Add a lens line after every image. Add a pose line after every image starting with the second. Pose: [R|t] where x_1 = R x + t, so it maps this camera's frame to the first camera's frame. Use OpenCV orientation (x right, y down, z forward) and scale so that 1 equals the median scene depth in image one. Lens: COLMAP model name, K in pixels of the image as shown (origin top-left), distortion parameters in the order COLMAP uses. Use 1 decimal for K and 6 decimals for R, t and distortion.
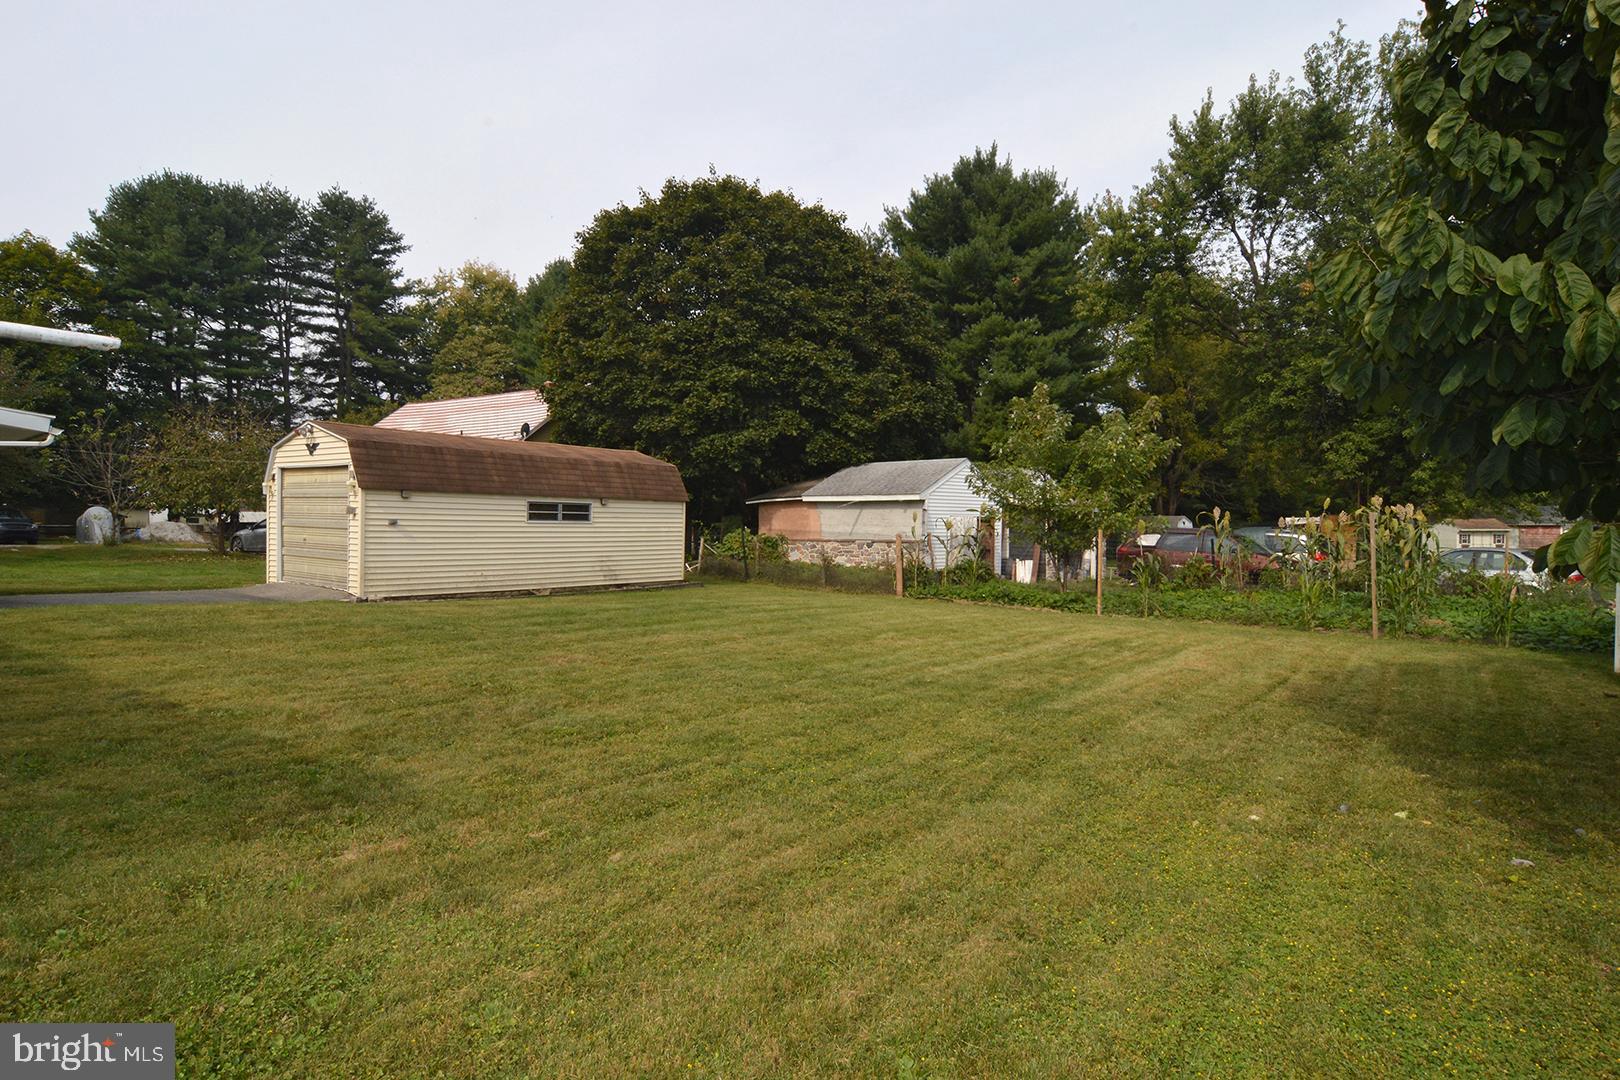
lens RADIAL K [[879.0, 0, 809.4], [0, 879.0, 544.5], [0, 0, 1]] dist [-0.003454, -0.014304]
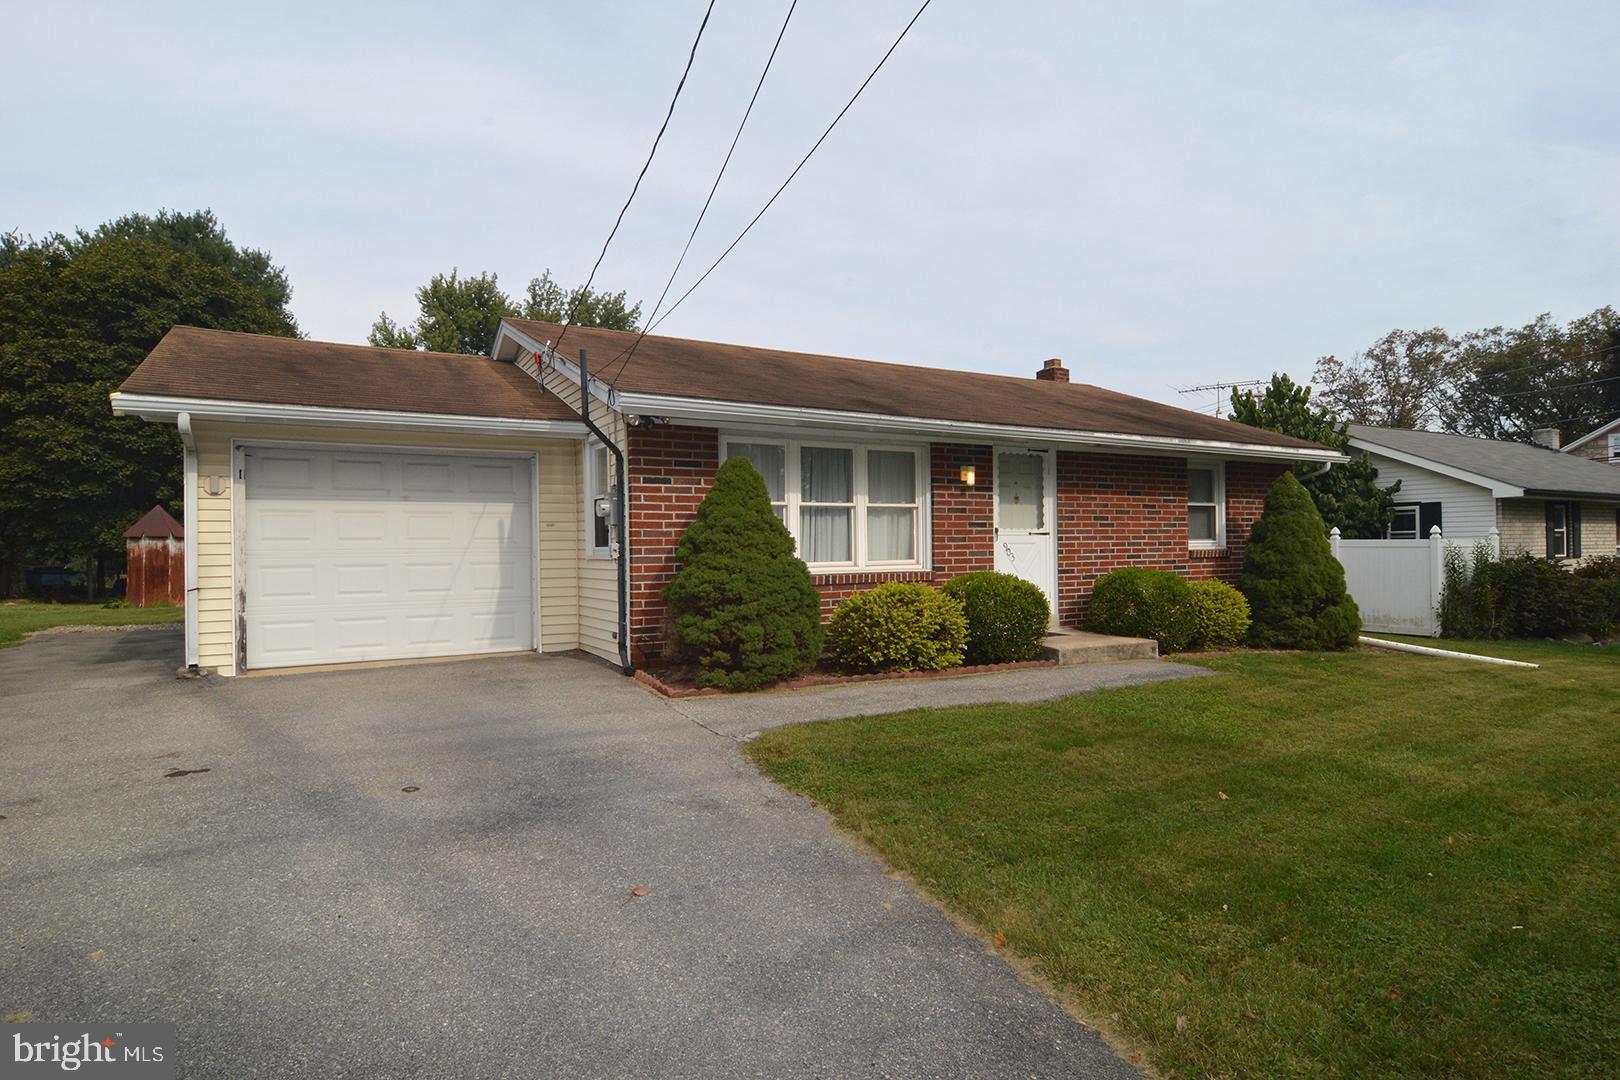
lens RADIAL K [[879.0, 0, 809.4], [0, 879.0, 544.5], [0, 0, 1]] dist [-0.003454, -0.014304]
pose [[0.390718, 0.001486, 0.920509, -0.919905], [0.029263, 0.999473, -0.014035, -0.006956], [-0.920045, 0.032421, 0.390469, -0.181308]]
